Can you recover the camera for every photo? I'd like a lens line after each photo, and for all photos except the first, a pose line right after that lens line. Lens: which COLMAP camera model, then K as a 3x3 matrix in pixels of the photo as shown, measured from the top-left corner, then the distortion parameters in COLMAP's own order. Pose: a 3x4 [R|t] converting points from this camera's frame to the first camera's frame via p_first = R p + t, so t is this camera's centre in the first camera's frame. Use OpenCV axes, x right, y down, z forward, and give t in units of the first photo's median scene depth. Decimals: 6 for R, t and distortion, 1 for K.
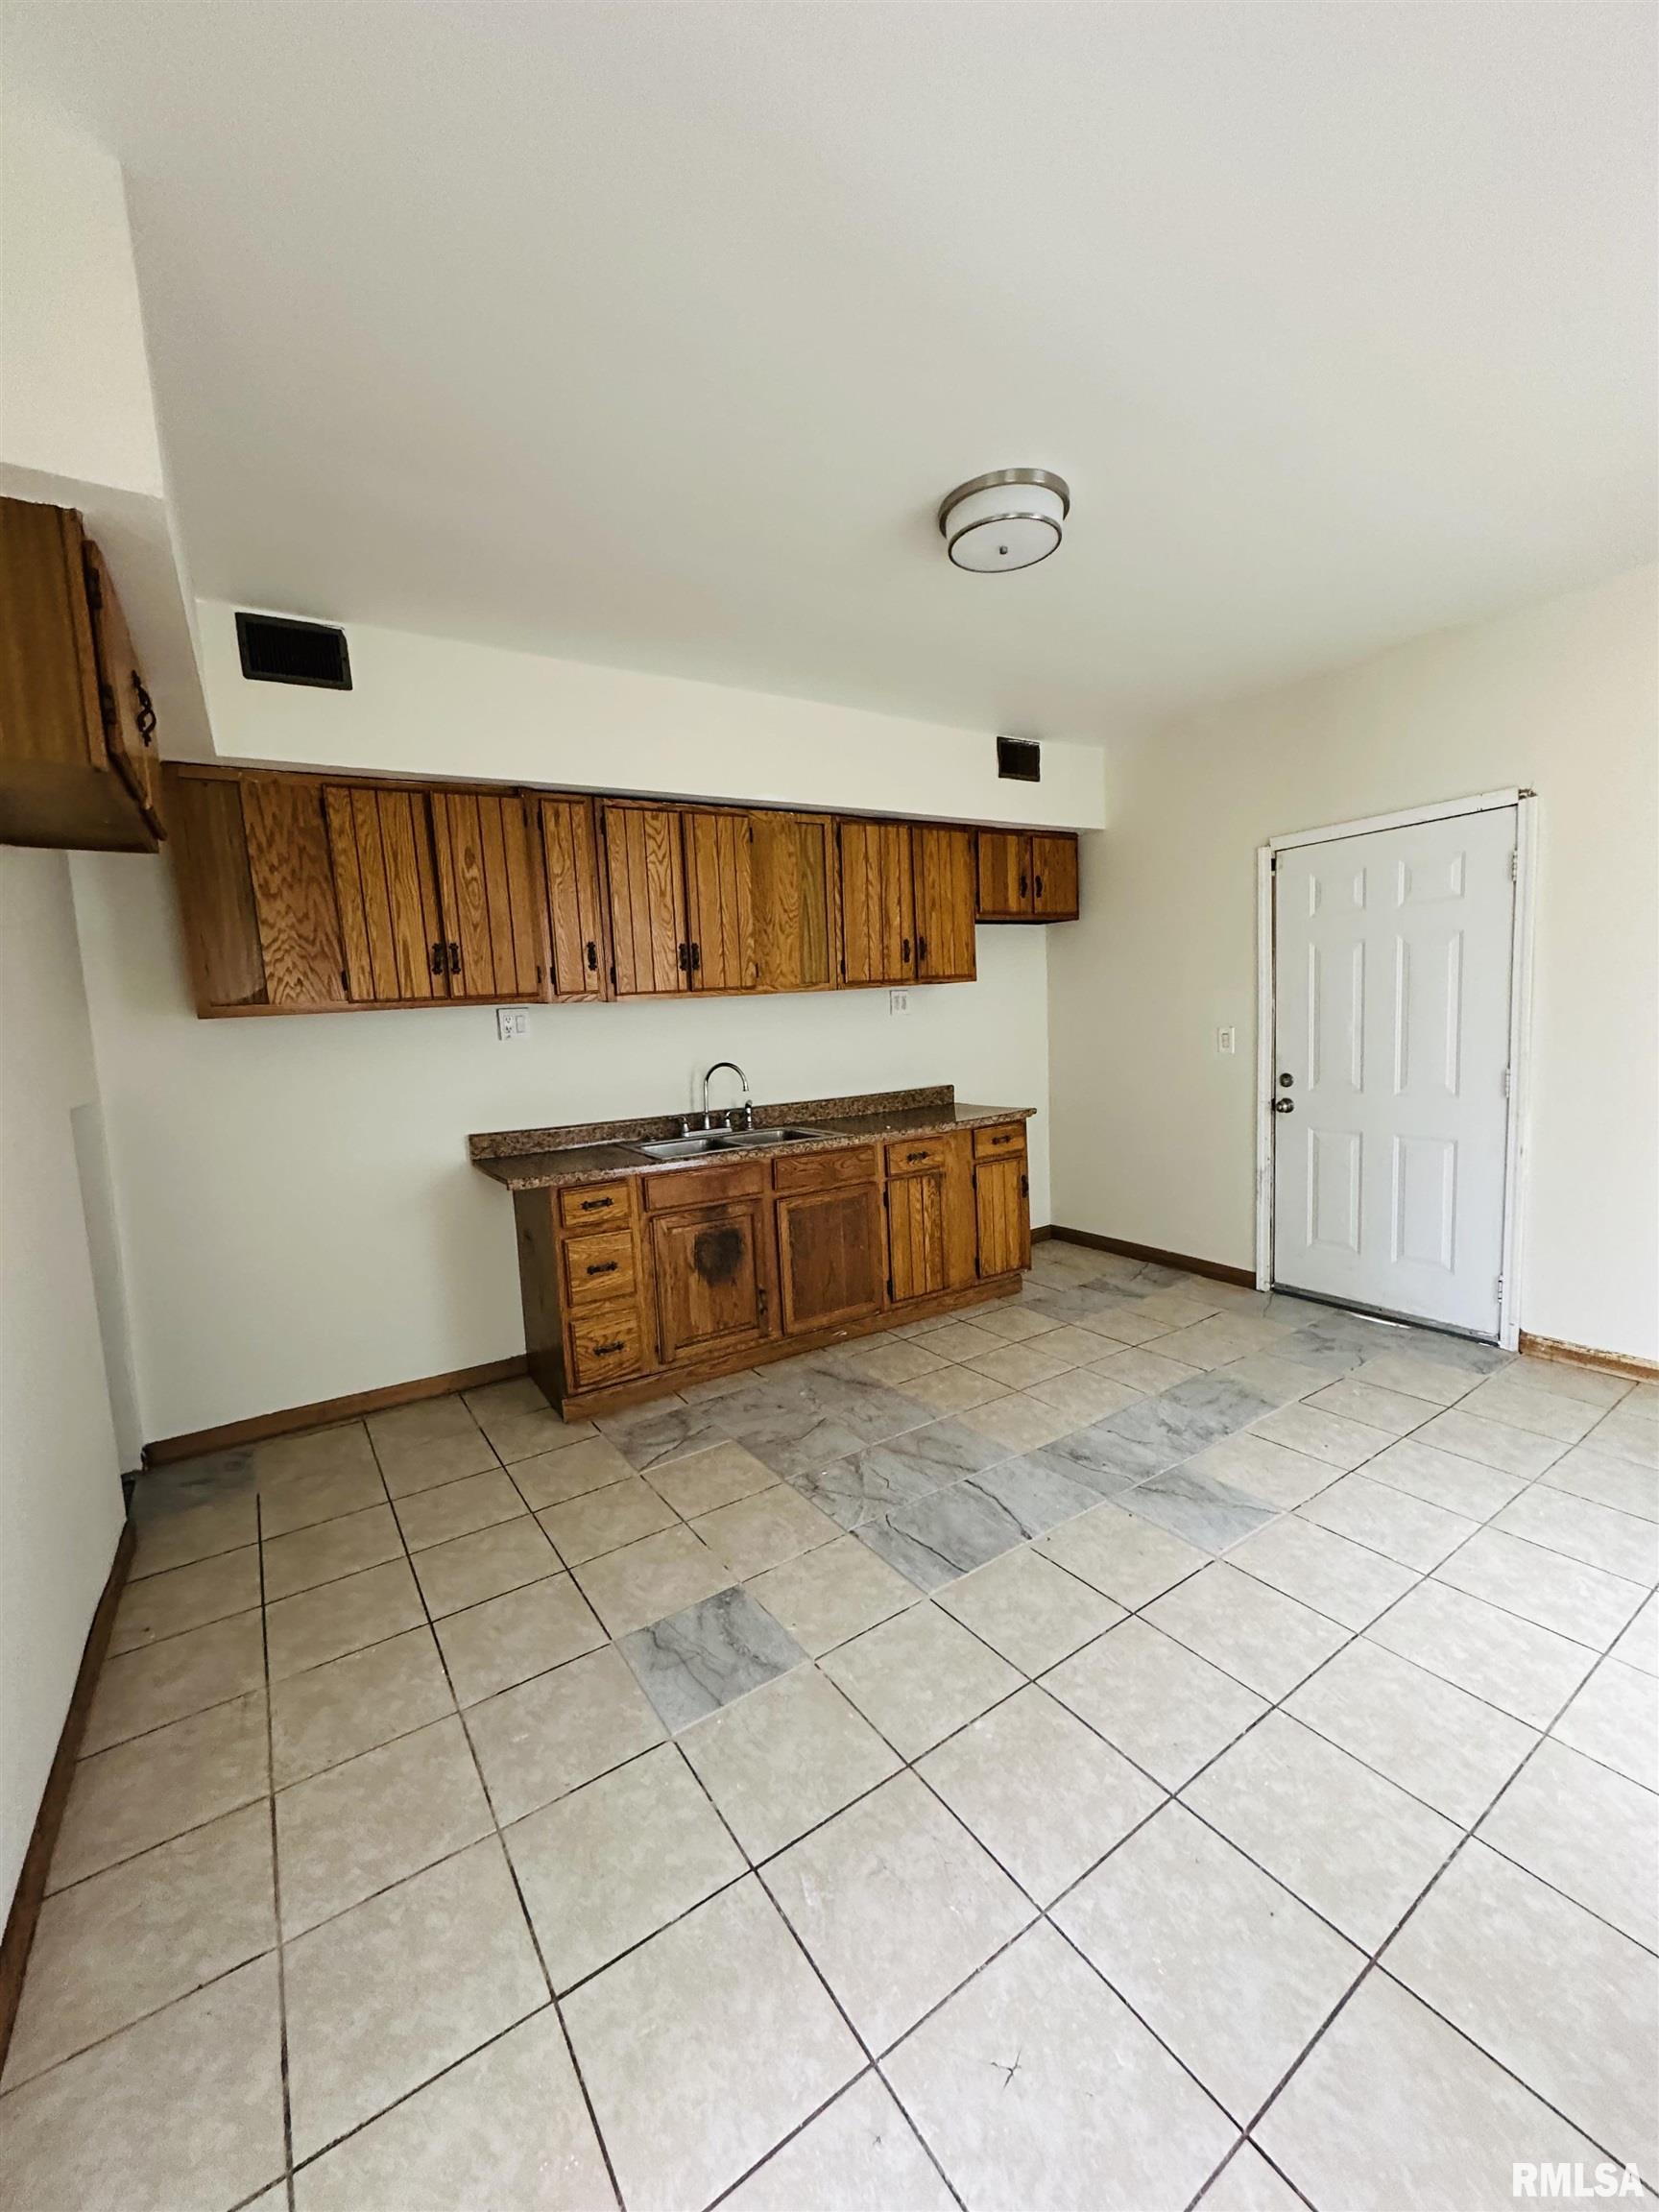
lens RADIAL K [[878.5, 0, 835.1], [0, 878.5, 1104.4], [0, 0, 1]] dist [0.000400, 0.001222]
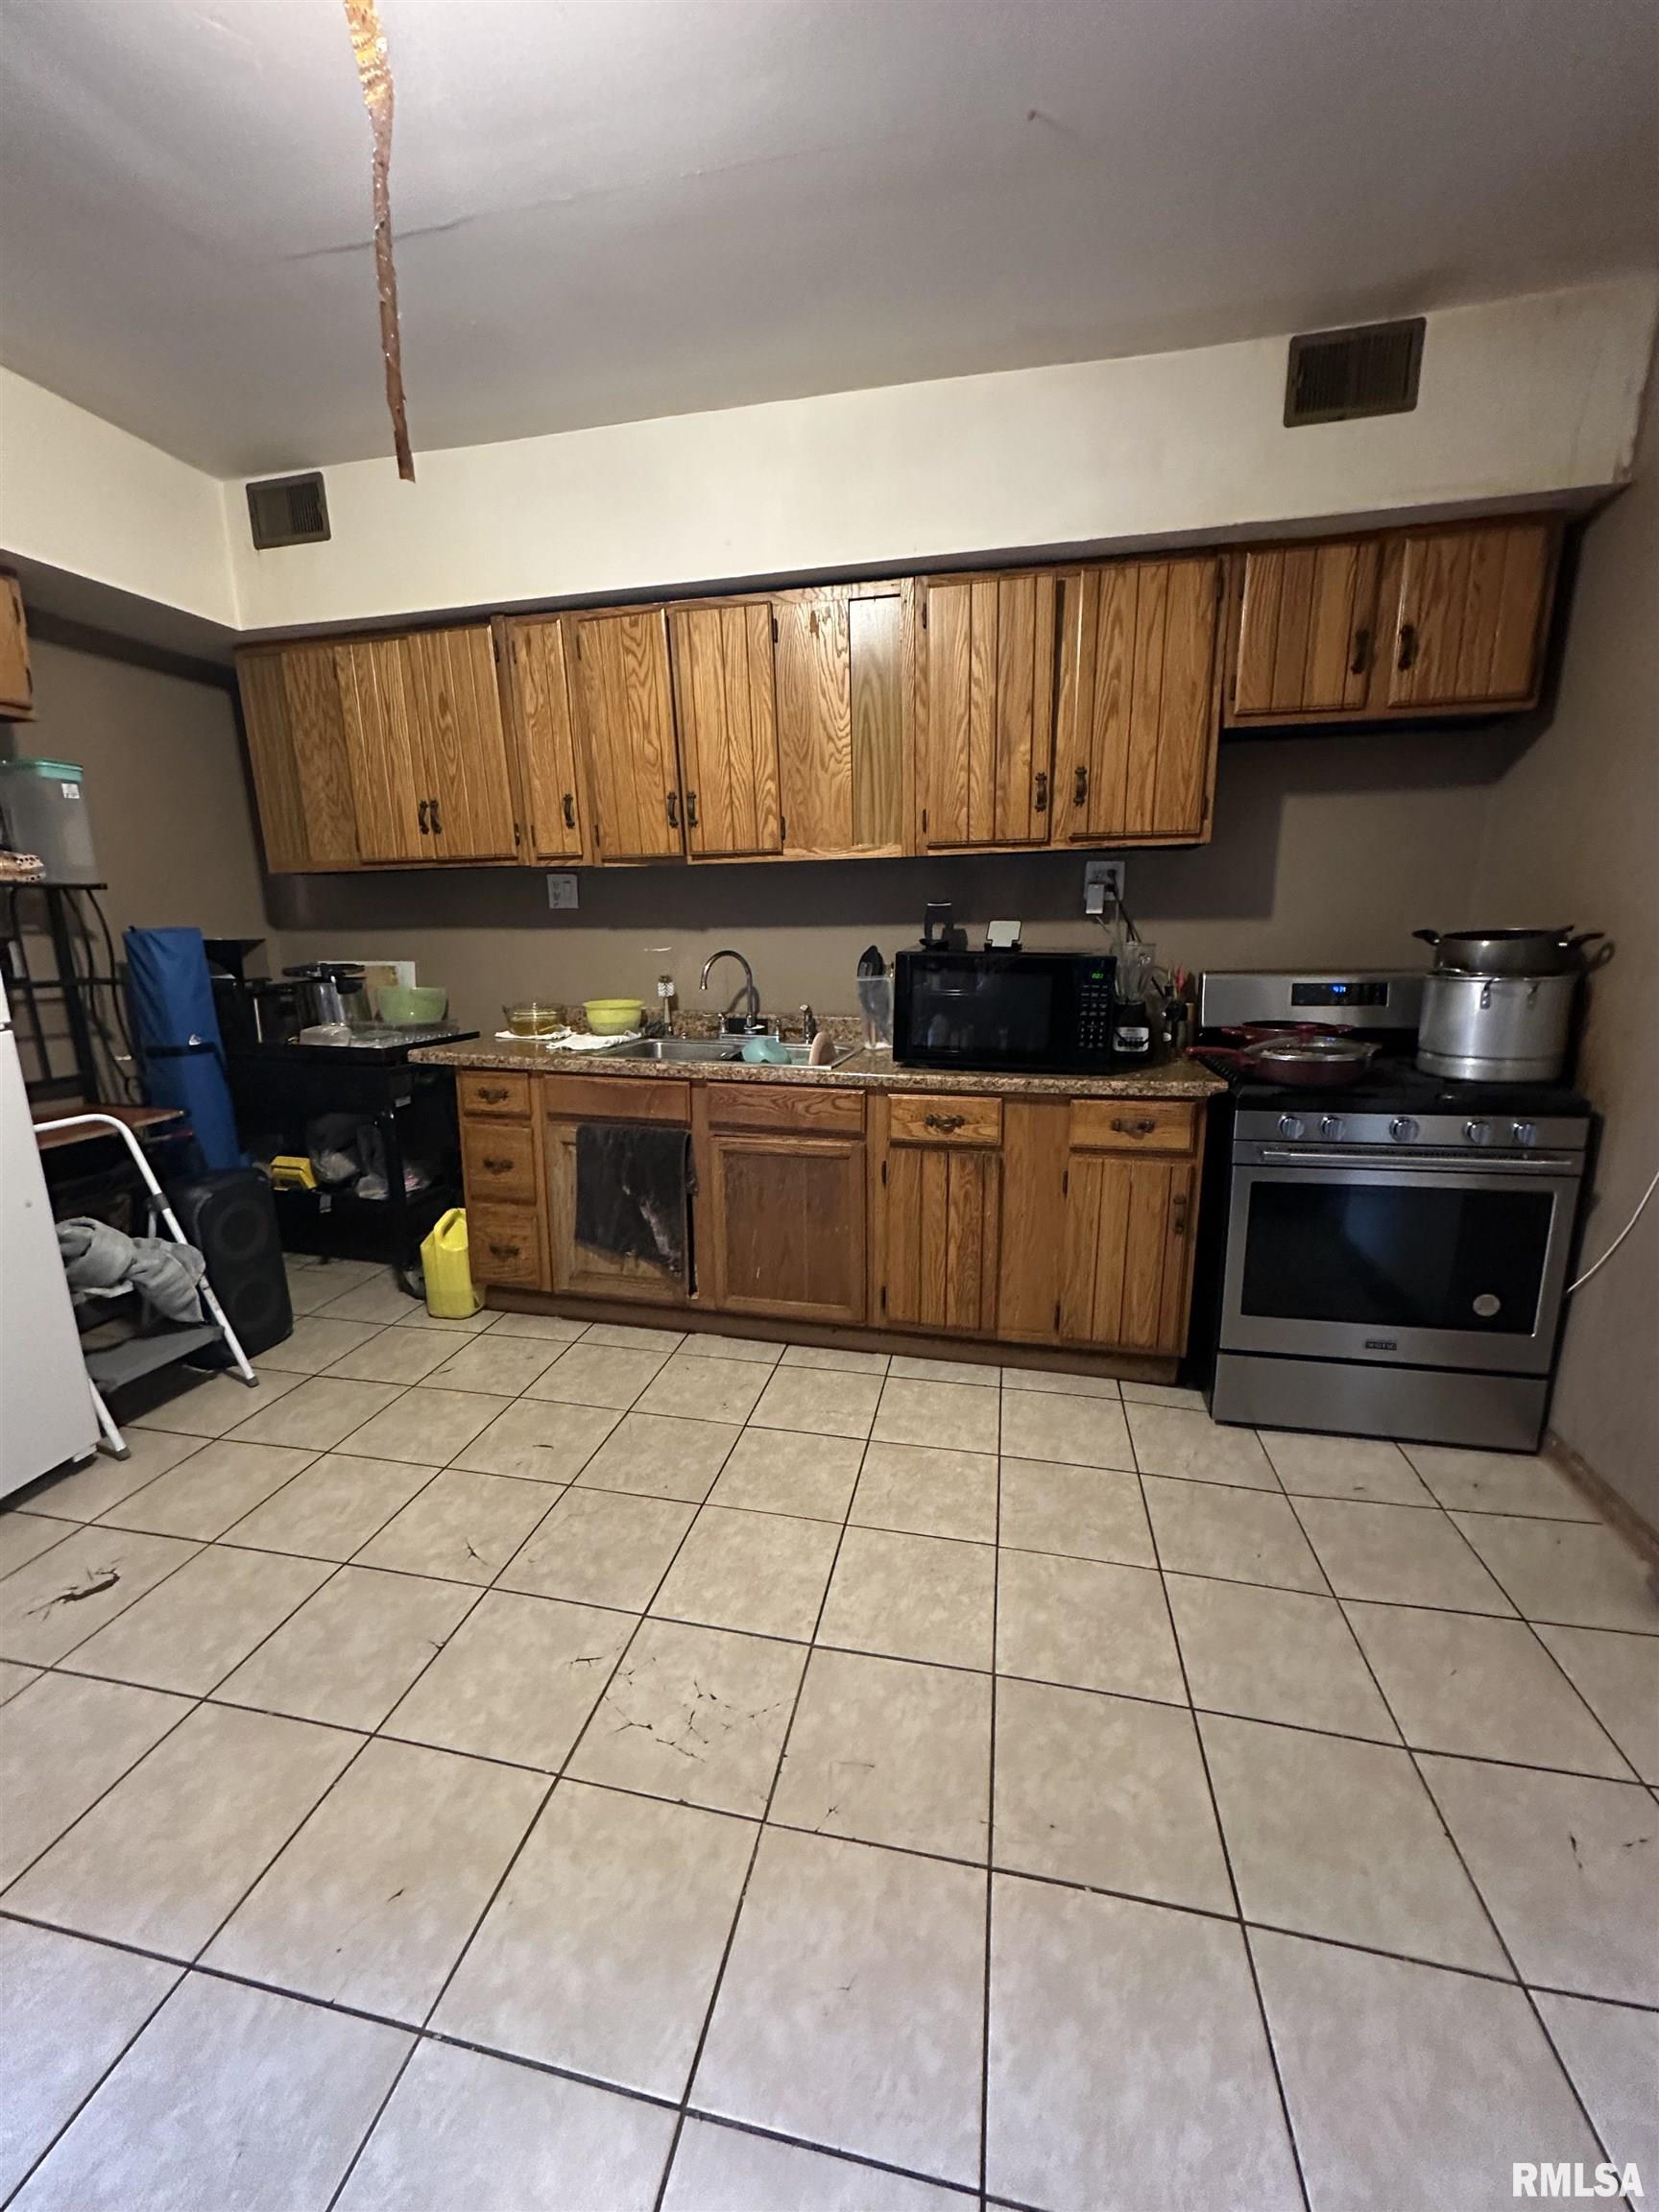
lens RADIAL K [[878.5, 0, 836.2], [0, 878.5, 1110.4], [0, 0, 1]] dist [0.000400, 0.001222]
pose [[0.694809, 0.199641, -0.690930, 0.545861], [-0.107986, 0.978768, 0.174218, -0.059074], [0.711041, -0.046438, 0.701615, 0.557704]]
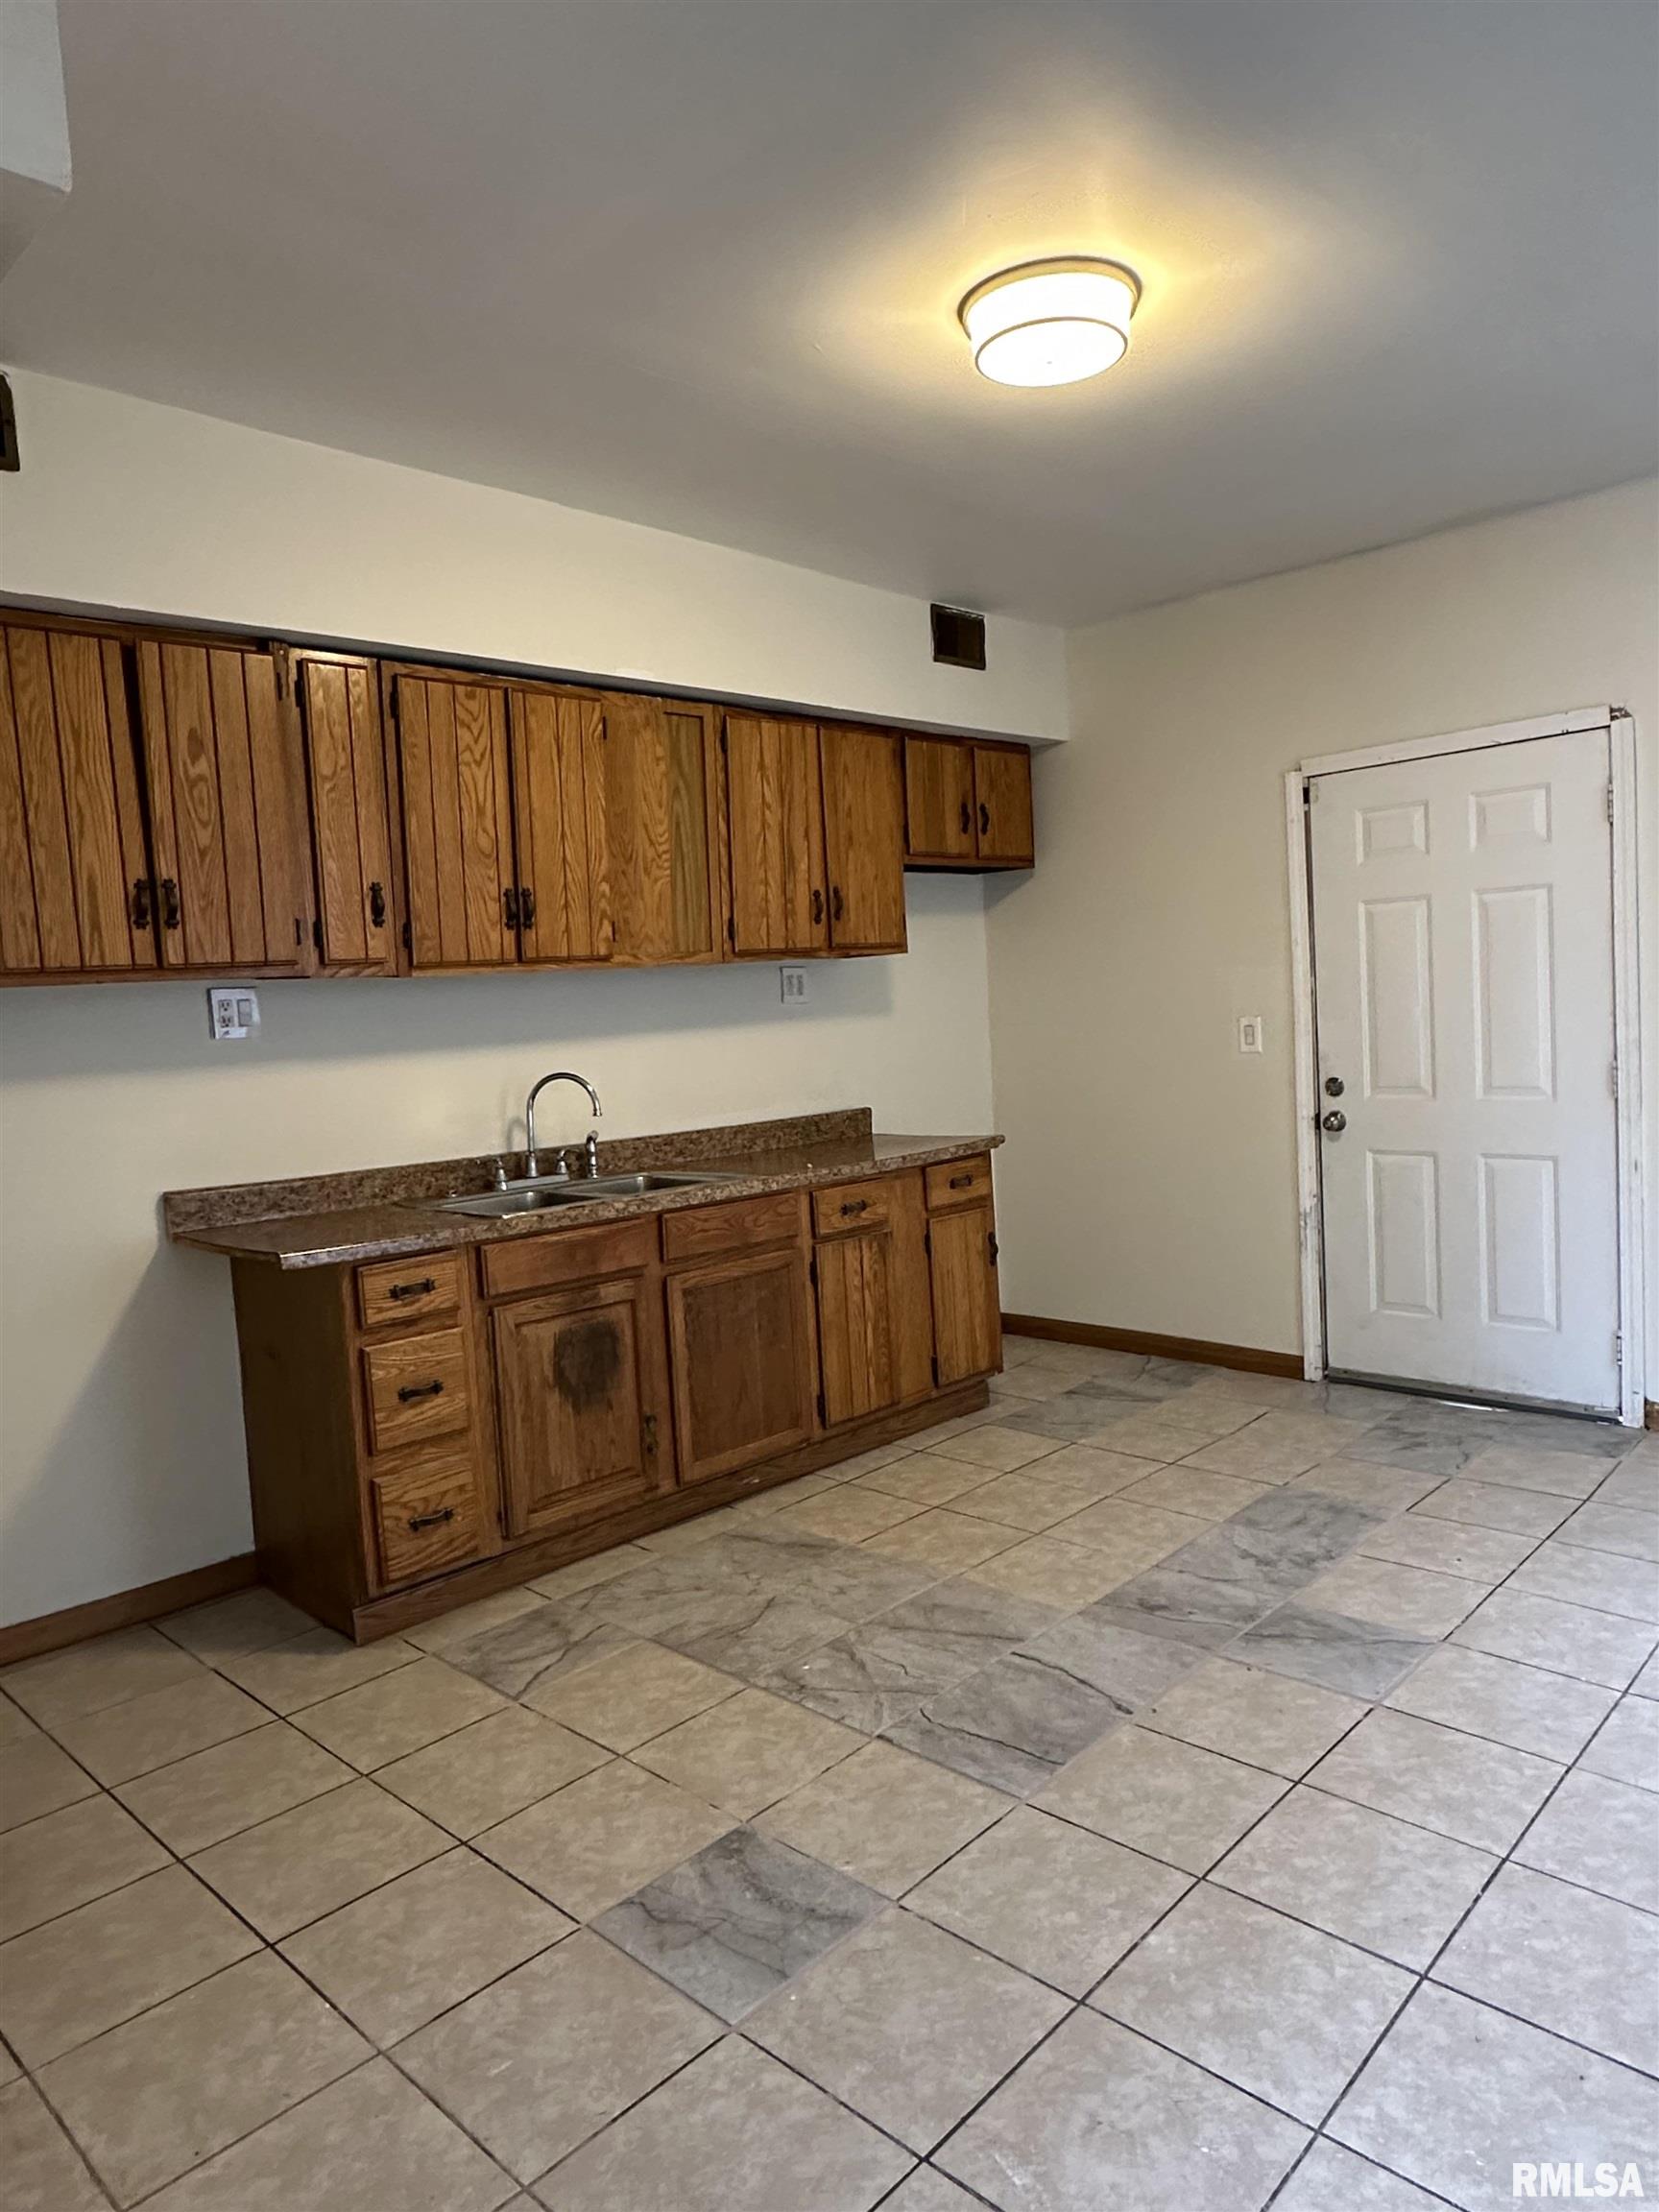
lens RADIAL K [[1398.2, 0, 838.0], [0, 1398.2, 1100.4], [0, 0, 1]] dist [-0.000936, 0.001849]
pose [[0.975972, -0.019493, 0.217024, -0.169655], [0.030376, 0.998437, -0.046922, 0.030682], [-0.215770, 0.052387, 0.975038, -0.055278]]
